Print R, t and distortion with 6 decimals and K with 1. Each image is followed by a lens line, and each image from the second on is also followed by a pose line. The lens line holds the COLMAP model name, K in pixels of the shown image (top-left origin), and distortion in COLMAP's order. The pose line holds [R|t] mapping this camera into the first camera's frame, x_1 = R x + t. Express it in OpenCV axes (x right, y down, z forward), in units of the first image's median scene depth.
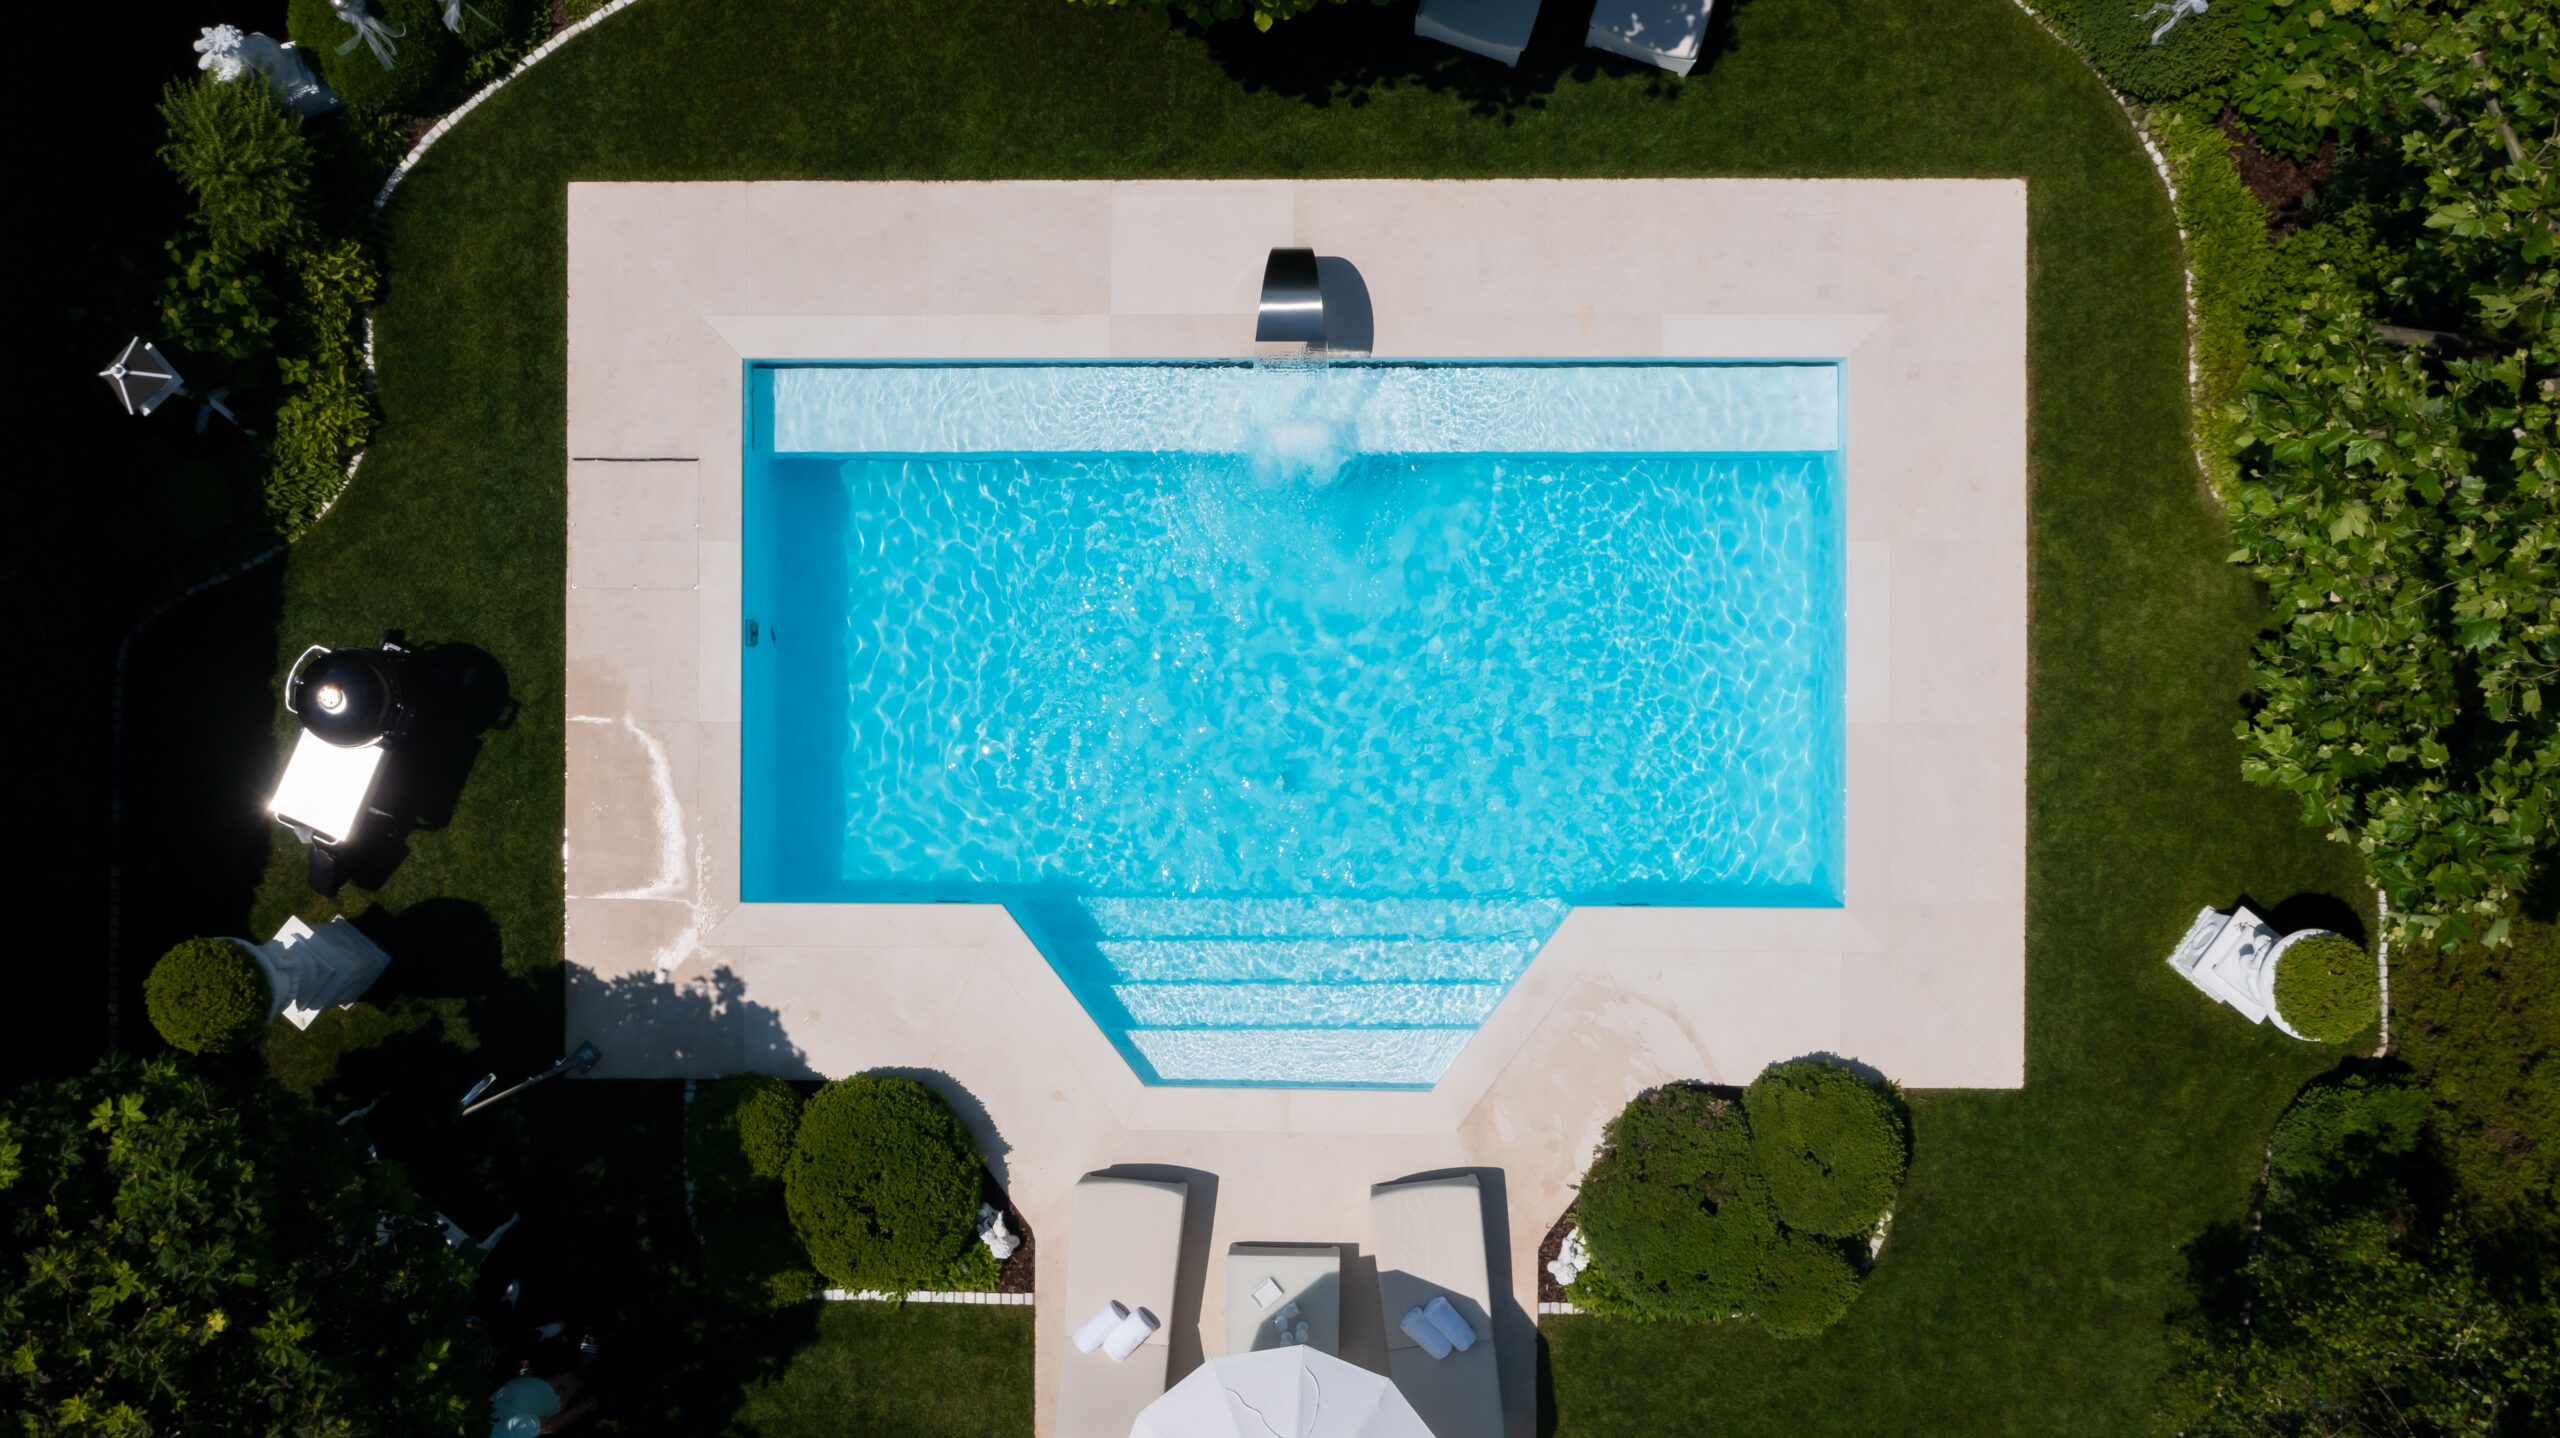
lens RADIAL K [[2101.0, 0, 1274.9], [0, 2101.0, 714.5], [0, 0, 1]] dist [-0.002720, -0.000154]
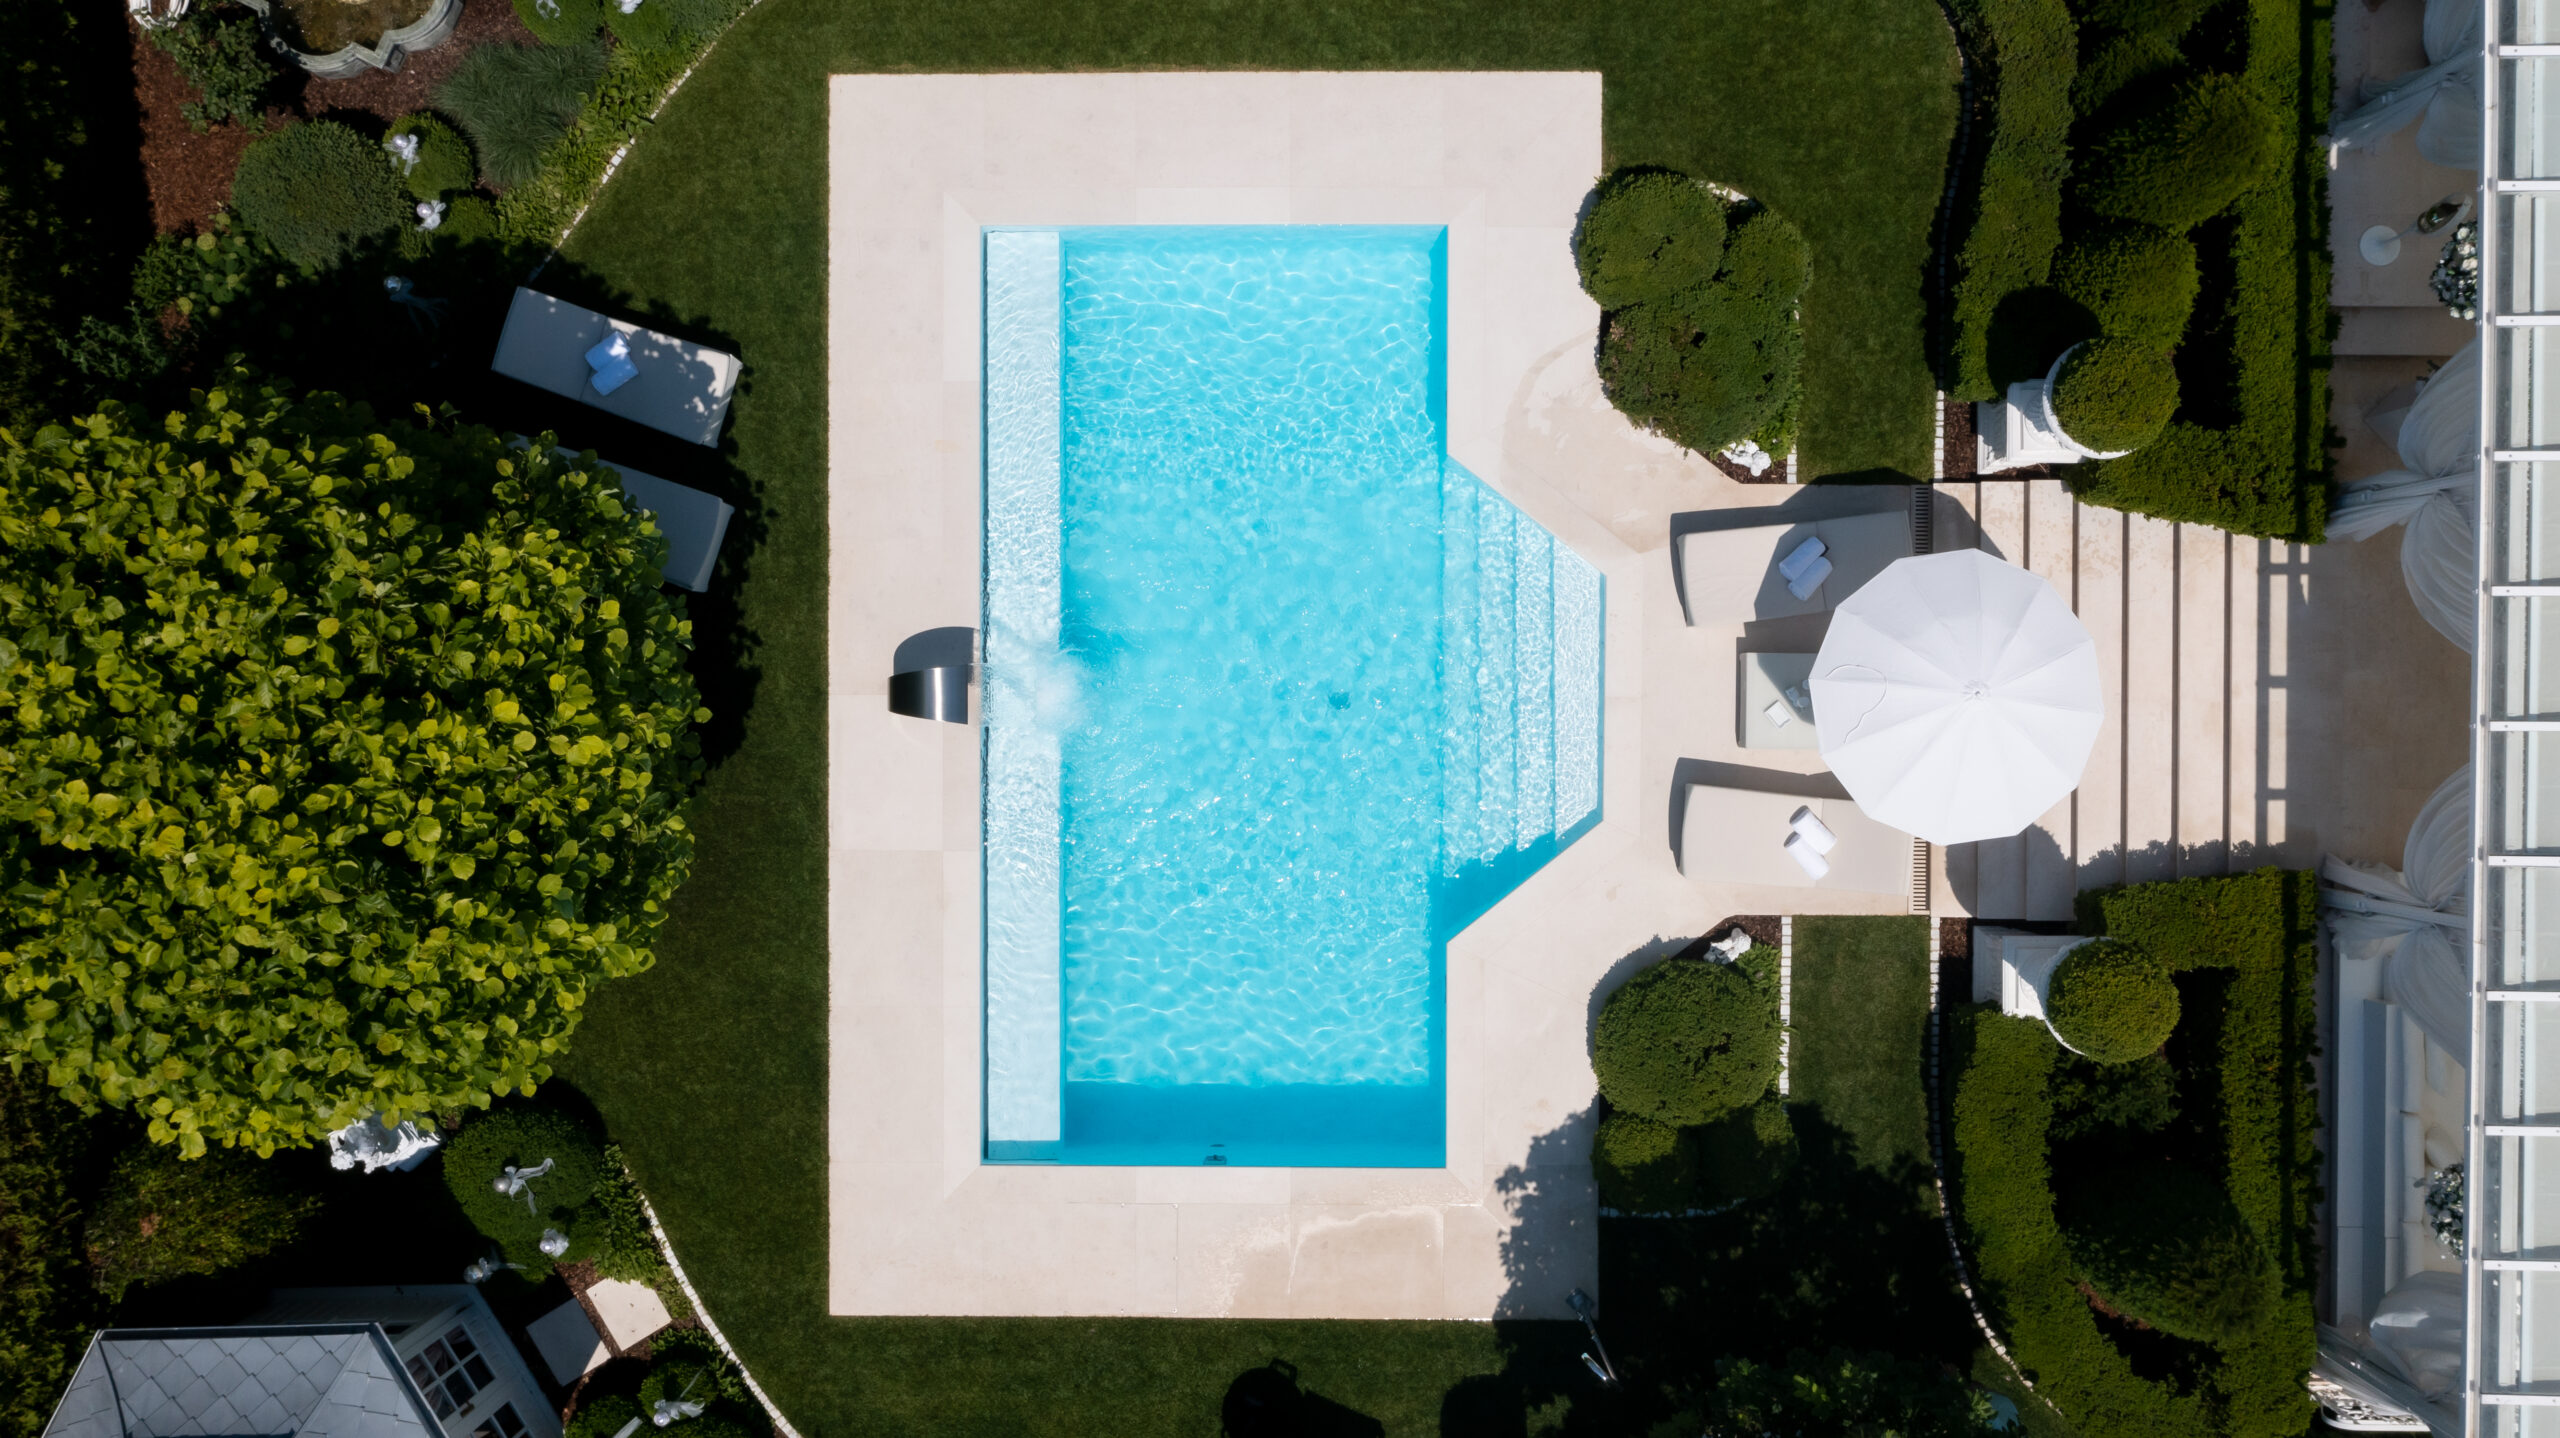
lens RADIAL K [[2101.0, 0, 1283.8], [0, 2101.0, 713.1], [0, 0, 1]] dist [-0.002720, -0.000154]
pose [[-0.002055, -0.999788, 0.020469, -0.025765], [0.999921, -0.002308, -0.012333, 0.014402], [0.012377, 0.020442, 0.999714, -0.170936]]
